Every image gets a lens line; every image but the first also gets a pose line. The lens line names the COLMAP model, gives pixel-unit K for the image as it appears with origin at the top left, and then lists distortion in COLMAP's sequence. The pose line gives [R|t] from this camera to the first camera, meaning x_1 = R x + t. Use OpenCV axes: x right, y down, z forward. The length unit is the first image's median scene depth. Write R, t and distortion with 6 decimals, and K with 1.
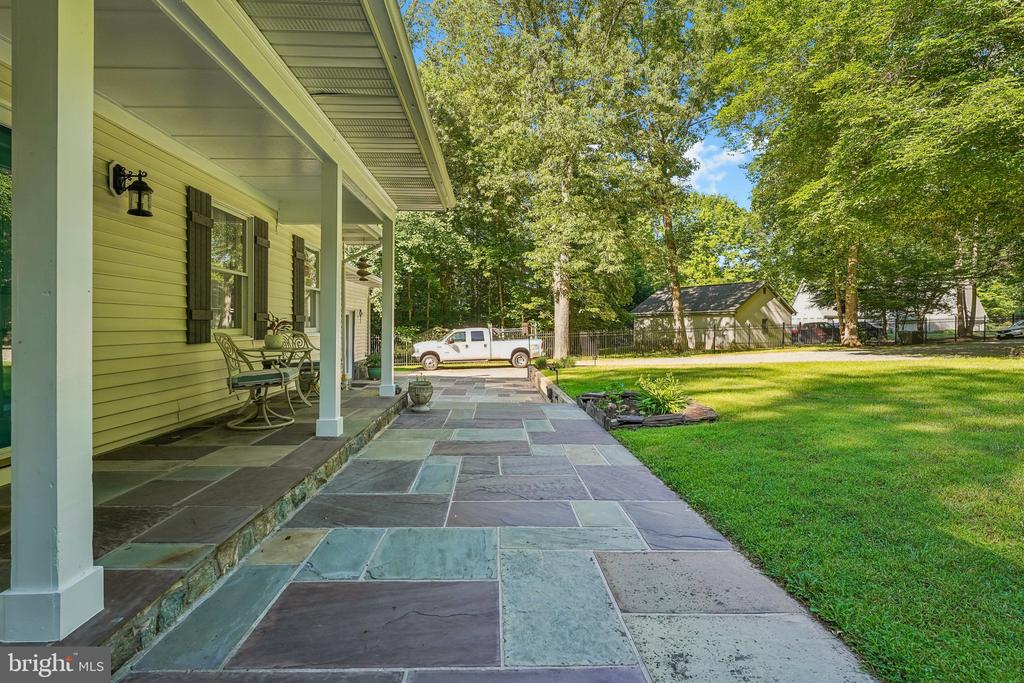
lens RADIAL K [[551.3, 0, 506.5], [0, 551.3, 335.3], [0, 0, 1]] dist [-0.001330, -0.000186]
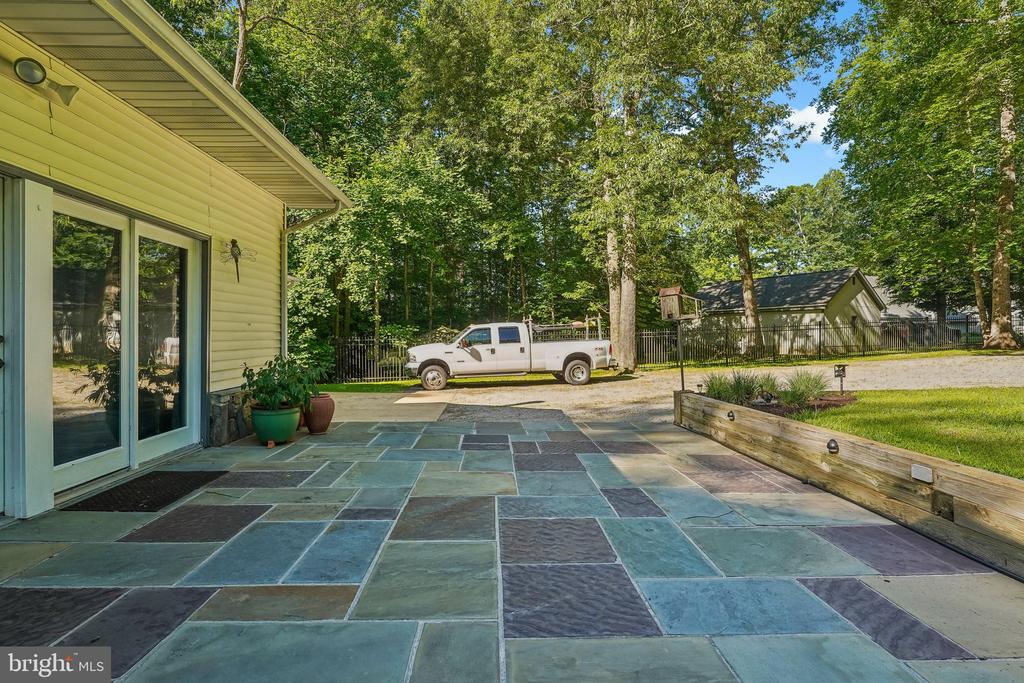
lens RADIAL K [[509.8, 0, 511.0], [0, 509.8, 339.2], [0, 0, 1]] dist [-0.003479, -0.002231]
pose [[0.999861, -0.007719, 0.014779, -0.051925], [0.007858, 0.999925, -0.009358, 0.010585], [-0.014705, 0.009473, 0.999847, 0.364572]]
